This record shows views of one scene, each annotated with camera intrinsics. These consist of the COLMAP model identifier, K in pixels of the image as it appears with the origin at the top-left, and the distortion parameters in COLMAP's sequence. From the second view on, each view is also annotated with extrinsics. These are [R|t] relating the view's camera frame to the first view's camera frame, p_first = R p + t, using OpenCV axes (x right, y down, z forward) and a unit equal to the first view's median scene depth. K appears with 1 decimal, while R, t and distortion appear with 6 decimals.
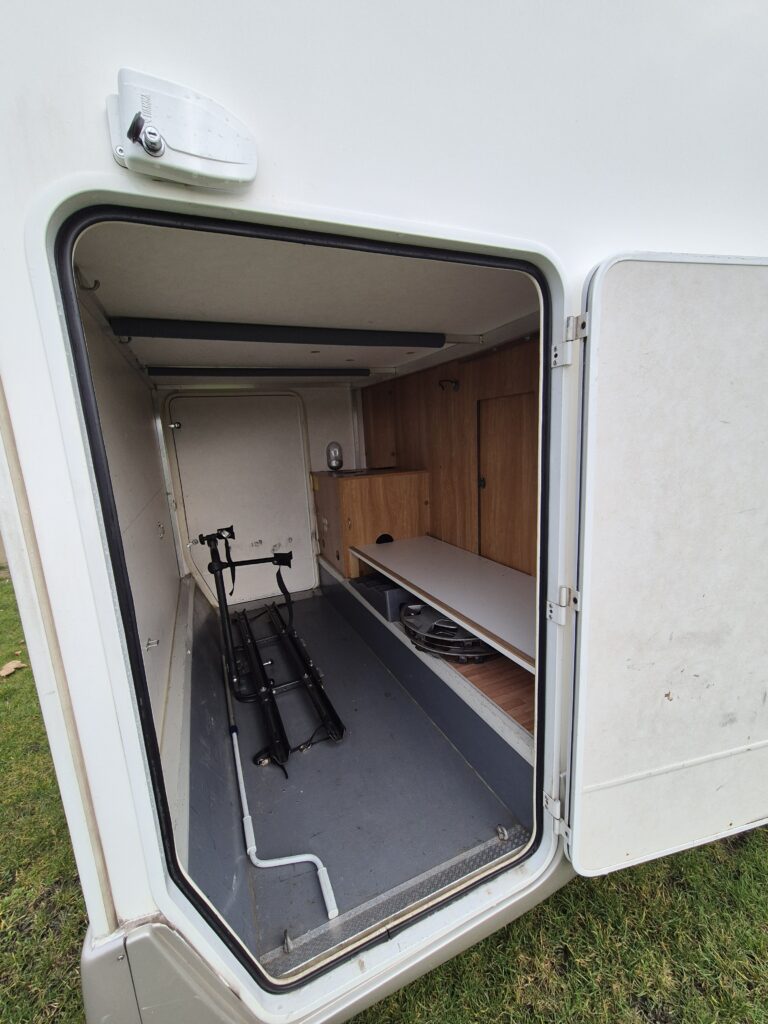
lens RADIAL K [[419.5, 0, 382.6], [0, 419.5, 516.7], [0, 0, 1]] dist [-0.002927, 0.000012]
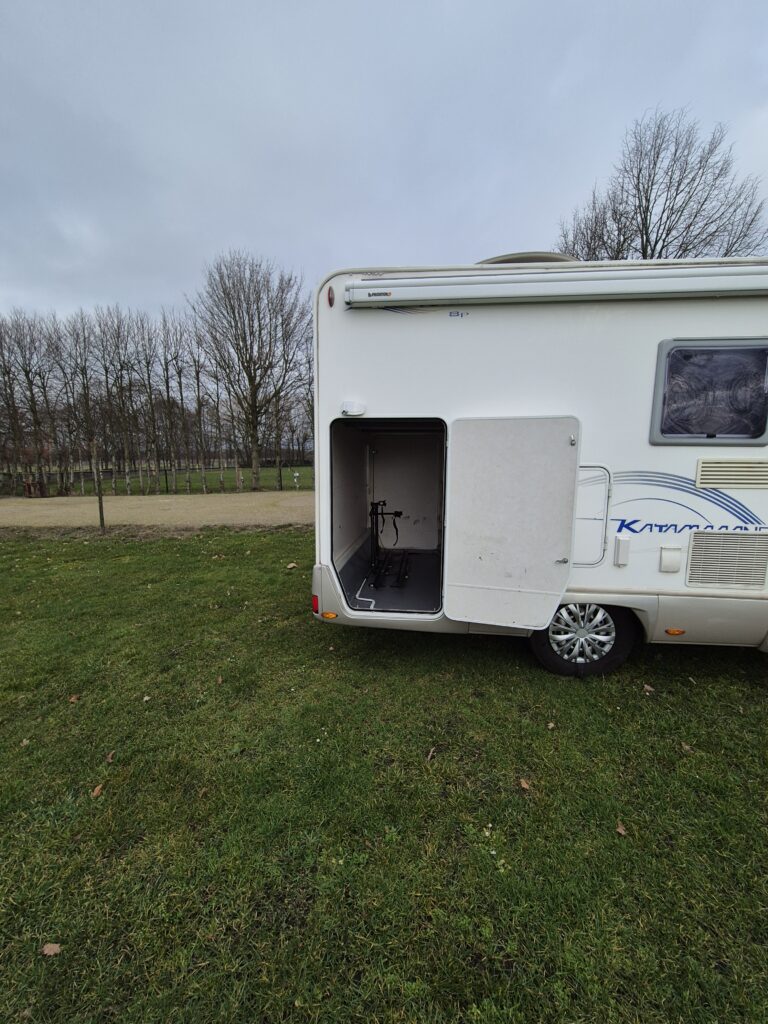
lens RADIAL K [[419.5, 0, 382.6], [0, 419.5, 516.7], [0, 0, 1]] dist [-0.002927, 0.000012]
pose [[0.864913, 0.125772, -0.485909, 1.390946], [-0.147847, 0.988984, -0.007177, 0.248724], [0.479654, 0.078047, 0.873980, -1.791108]]
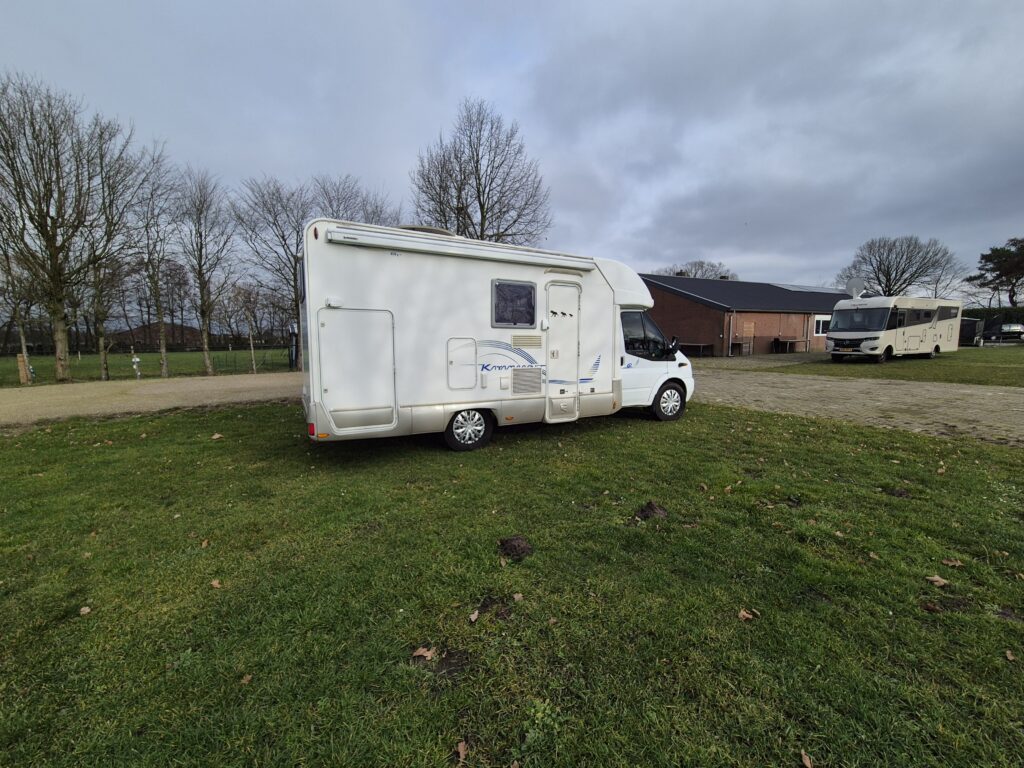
lens RADIAL K [[410.3, 0, 512.0], [0, 410.3, 384.0], [0, 0, 1]] dist [0.020461, 0.000119]
pose [[0.995320, 0.043544, 0.086266, 1.341839], [-0.034777, 0.994314, -0.100646, 0.810225], [-0.090158, 0.097175, 0.991175, -4.036536]]
